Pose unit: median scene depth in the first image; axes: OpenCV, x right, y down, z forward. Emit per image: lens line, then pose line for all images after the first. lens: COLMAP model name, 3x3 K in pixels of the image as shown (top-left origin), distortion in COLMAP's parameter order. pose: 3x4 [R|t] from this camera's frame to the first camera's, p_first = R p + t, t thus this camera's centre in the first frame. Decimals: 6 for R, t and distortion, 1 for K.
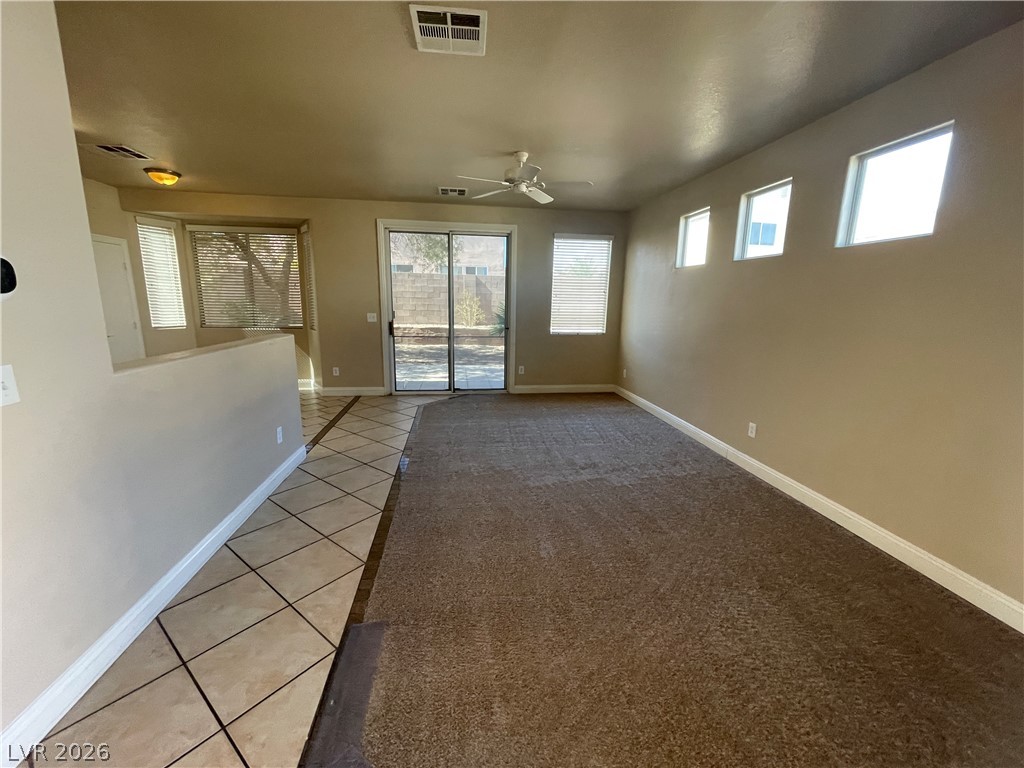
lens RADIAL K [[412.9, 0, 513.5], [0, 412.9, 382.2], [0, 0, 1]] dist [-0.003848, 0.000403]
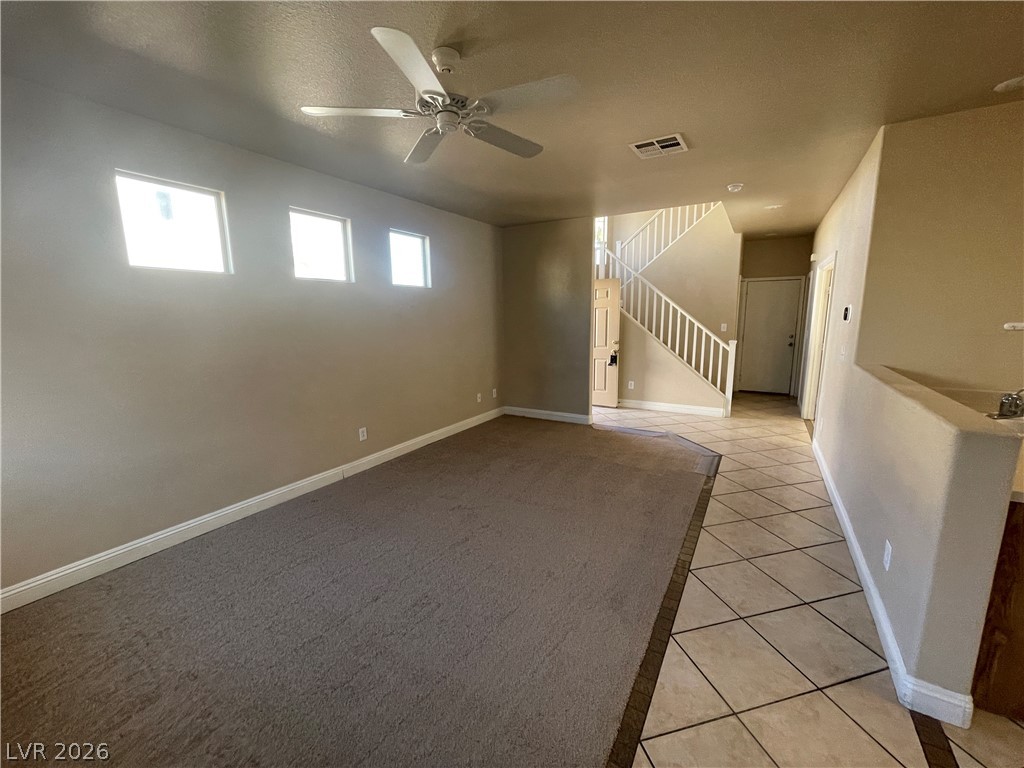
lens RADIAL K [[412.9, 0, 513.6], [0, 412.9, 384.6], [0, 0, 1]] dist [-0.003848, 0.000403]
pose [[-0.775676, -0.113449, 0.620851, -0.304532], [0.126590, 0.935754, 0.329150, -0.232486], [-0.618305, 0.333907, -0.711480, 1.050621]]
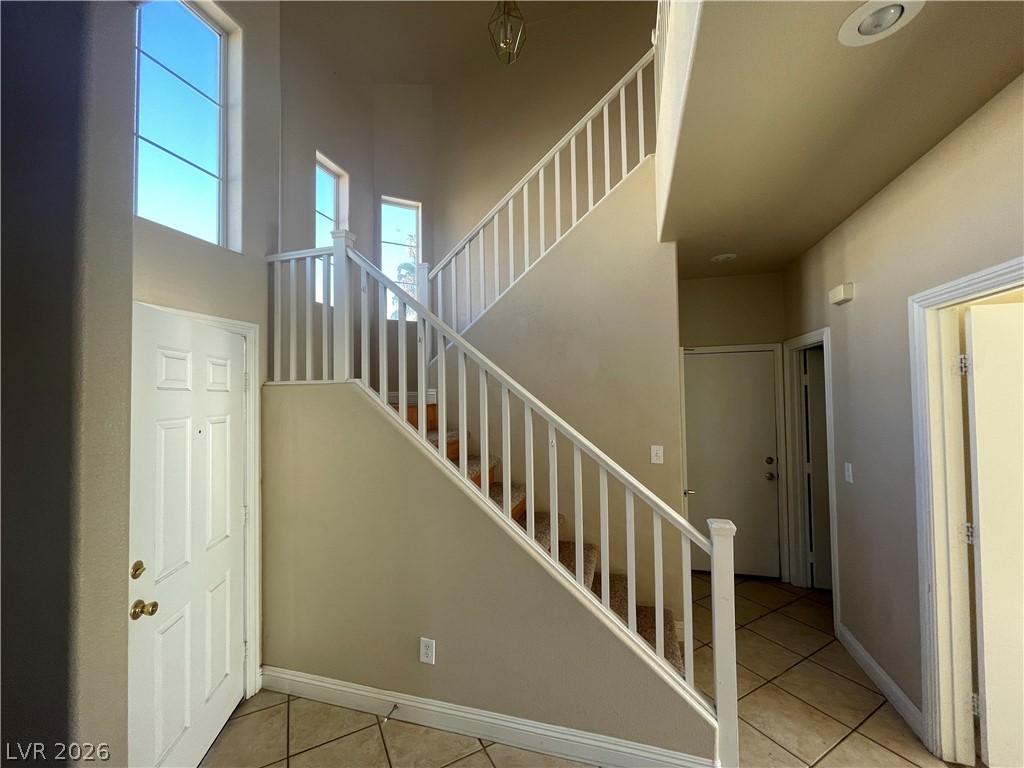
lens RADIAL K [[412.9, 0, 519.2], [0, 412.9, 387.8], [0, 0, 1]] dist [-0.003848, 0.000403]
pose [[-0.916179, 0.011006, 0.400617, -0.043866], [0.083156, 0.983088, 0.163164, -0.079562], [-0.392046, 0.182802, -0.901600, 0.205144]]
